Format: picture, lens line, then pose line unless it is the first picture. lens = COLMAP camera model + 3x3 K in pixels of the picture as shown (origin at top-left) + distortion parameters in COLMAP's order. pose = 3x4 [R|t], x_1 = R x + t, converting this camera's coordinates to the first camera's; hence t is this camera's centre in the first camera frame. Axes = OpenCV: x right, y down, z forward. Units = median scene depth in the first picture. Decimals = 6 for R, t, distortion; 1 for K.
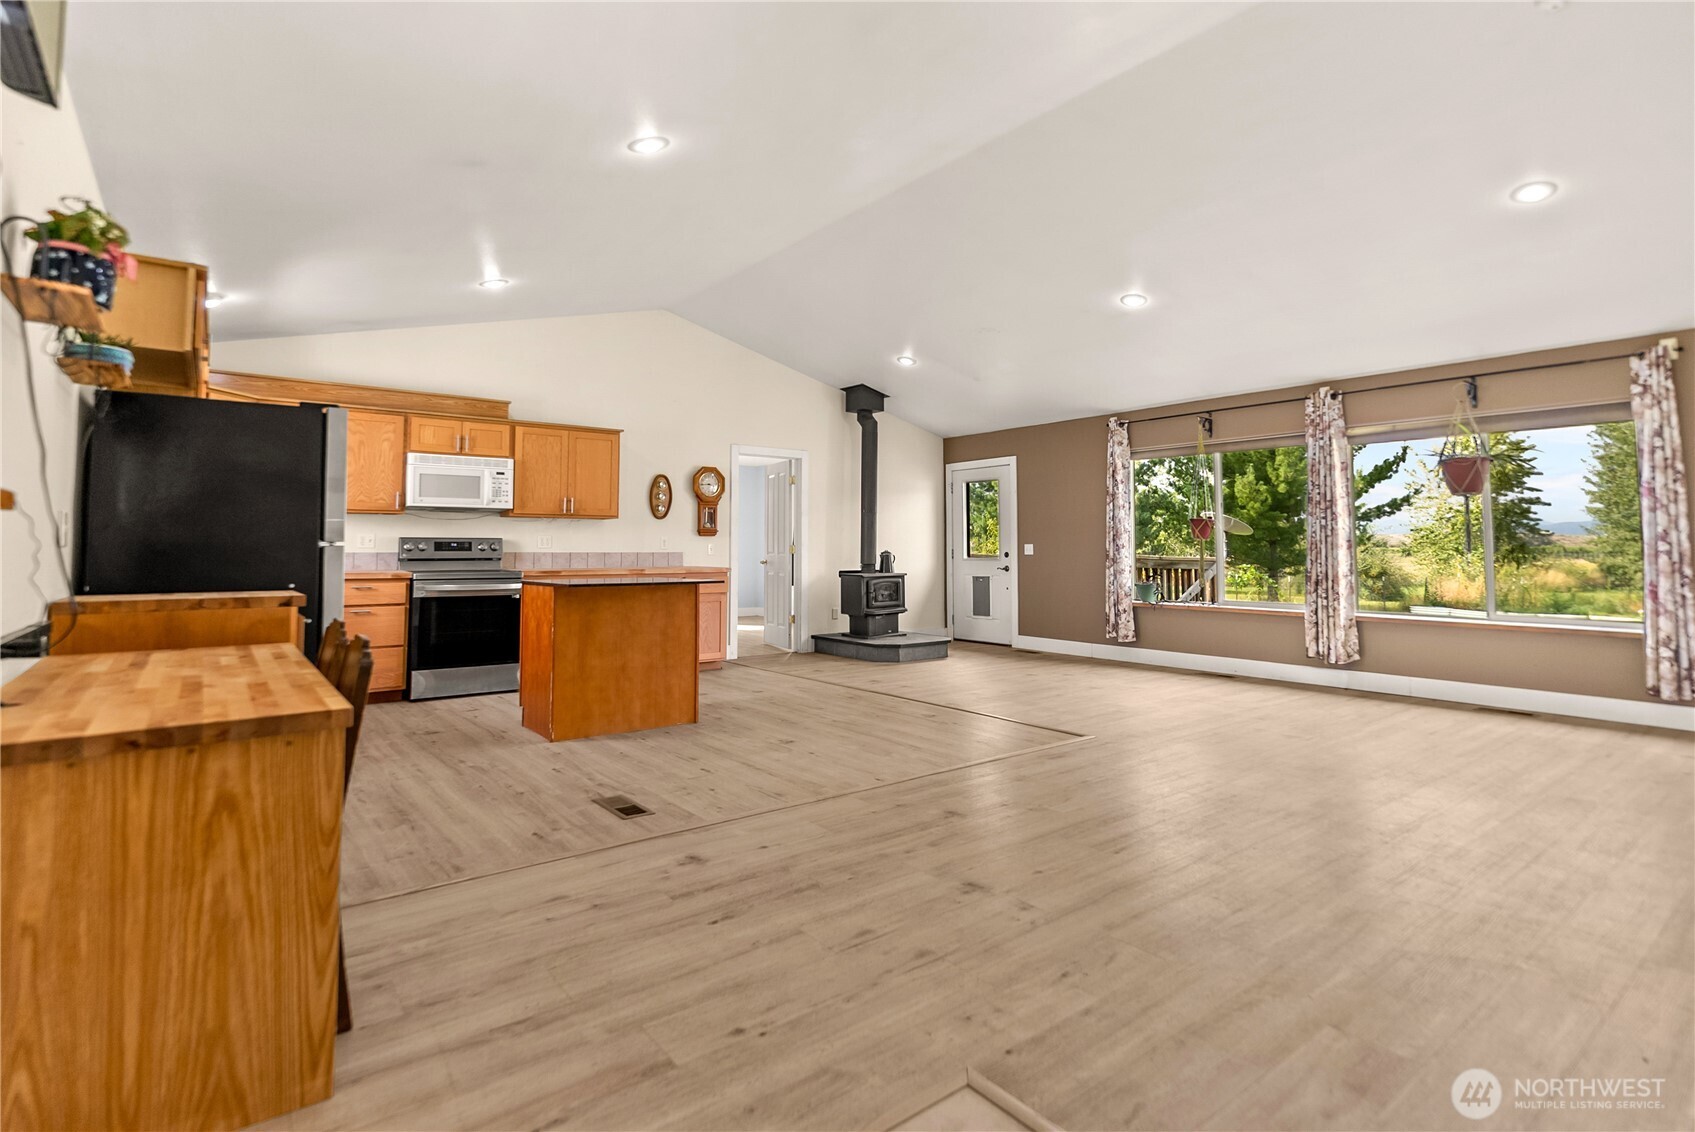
lens RADIAL K [[820.9, 0, 846.7], [0, 820.9, 505.6], [0, 0, 1]] dist [0.001609, -0.000308]
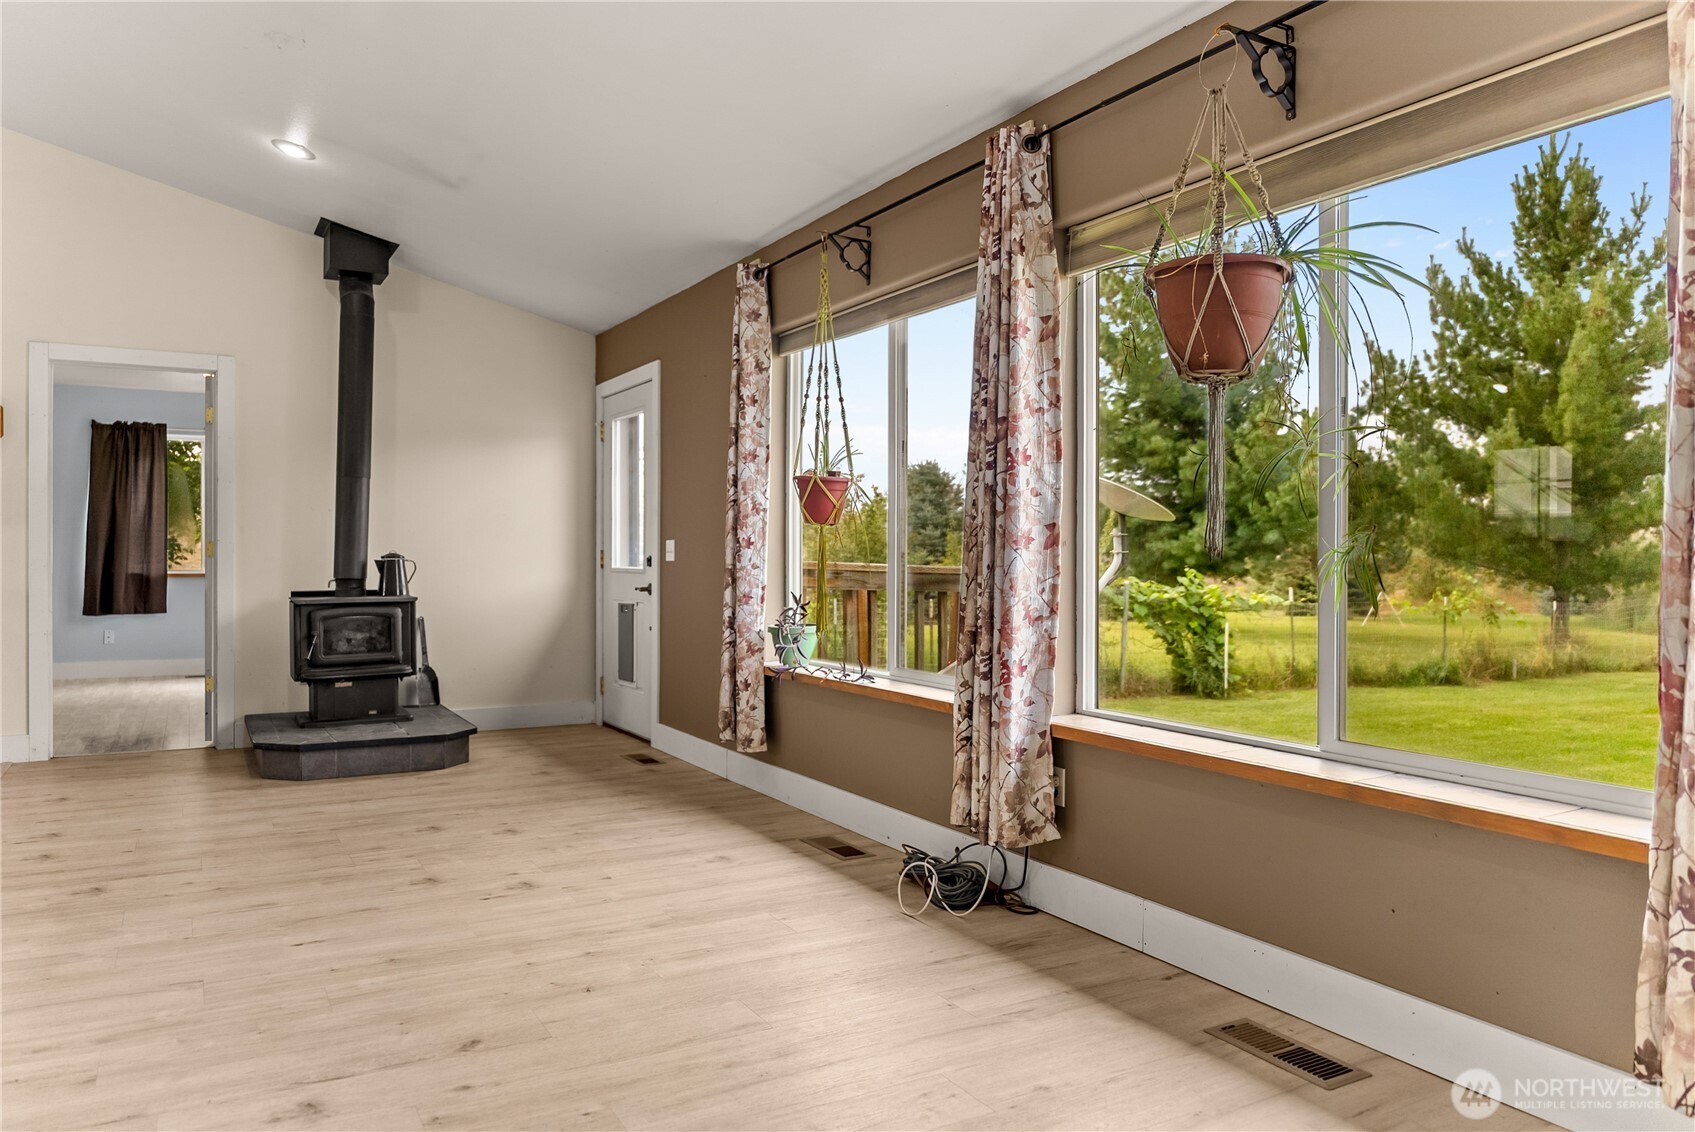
lens RADIAL K [[1169.6, 0, 847.5], [0, 1169.6, 566.0], [0, 0, 1]] dist [-0.009844, -0.002628]
pose [[0.988648, 0.005294, -0.150158, 0.490820], [0.004008, 0.998094, 0.061584, 0.022644], [0.150198, -0.061487, 0.986742, 0.372564]]
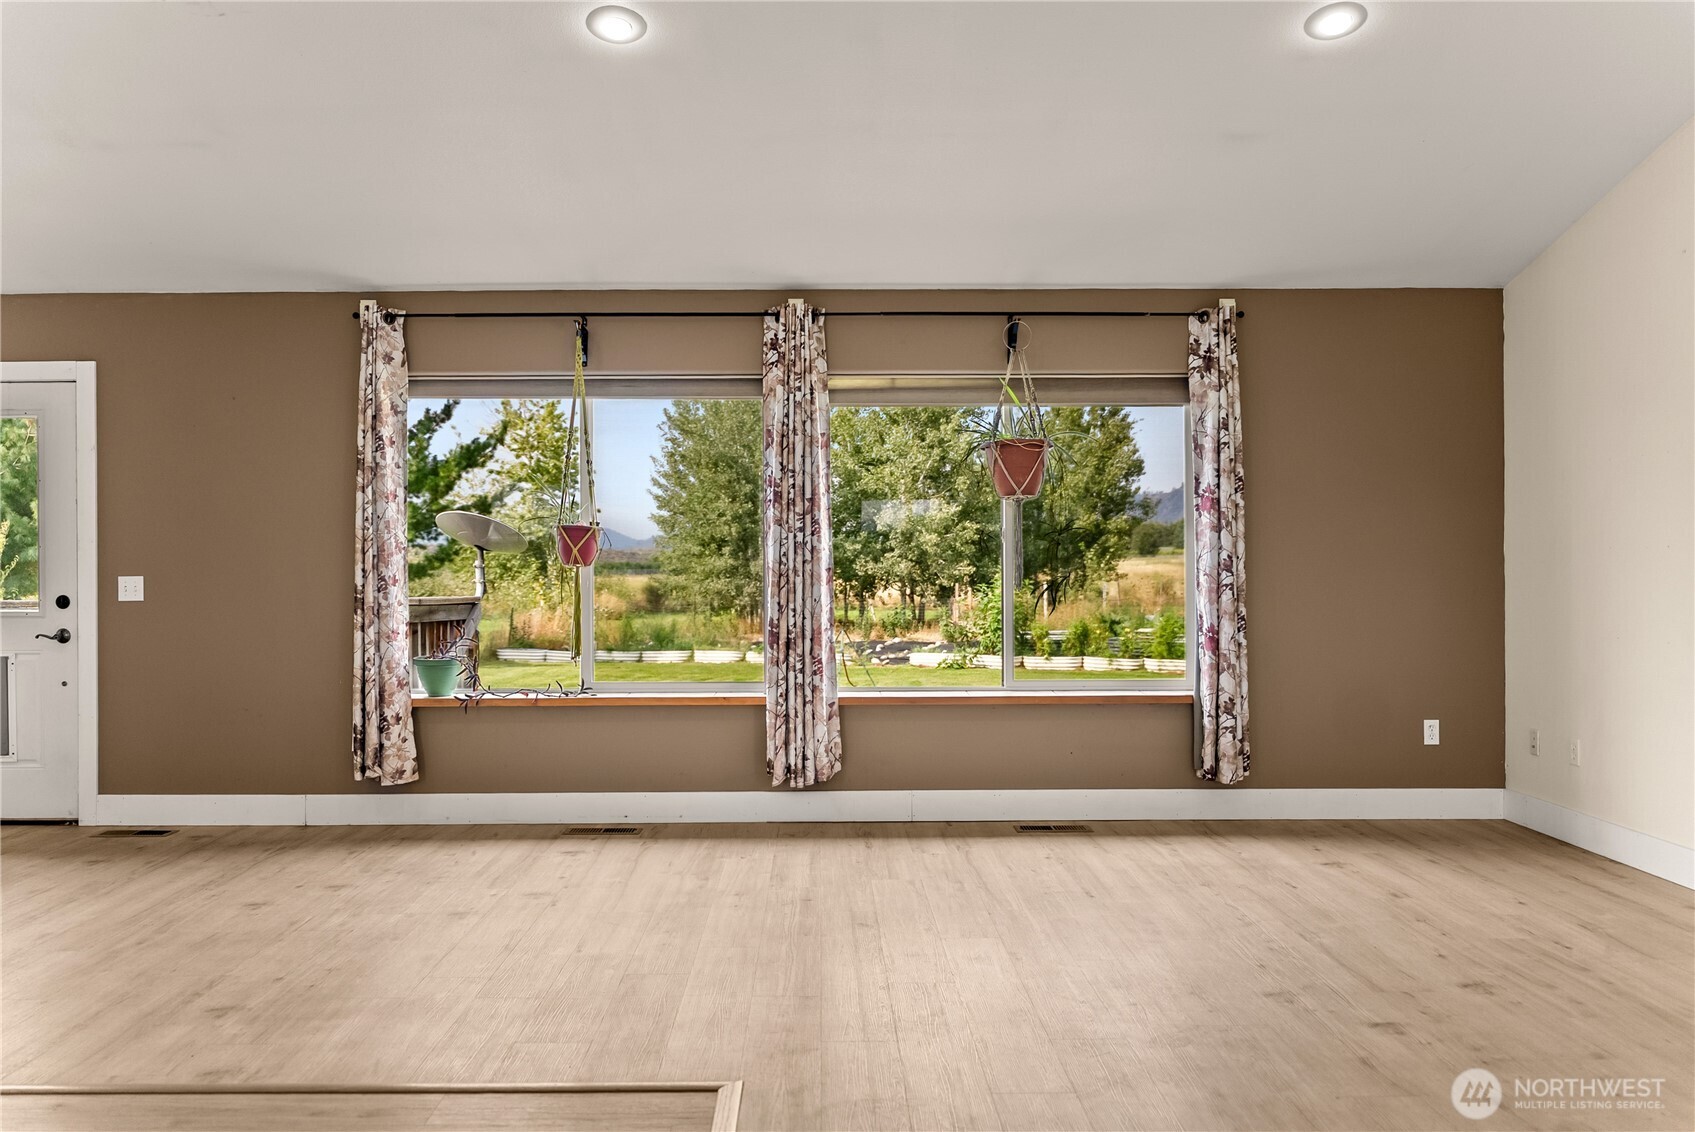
lens RADIAL K [[1302.2, 0, 847.5], [0, 1302.2, 566.0], [0, 0, 1]] dist [-0.006883, -0.004374]
pose [[0.609858, -0.005409, 0.792492, -0.091771], [-0.035894, 0.998762, 0.034440, 0.006562], [-0.791697, -0.049449, 0.608909, 0.350193]]
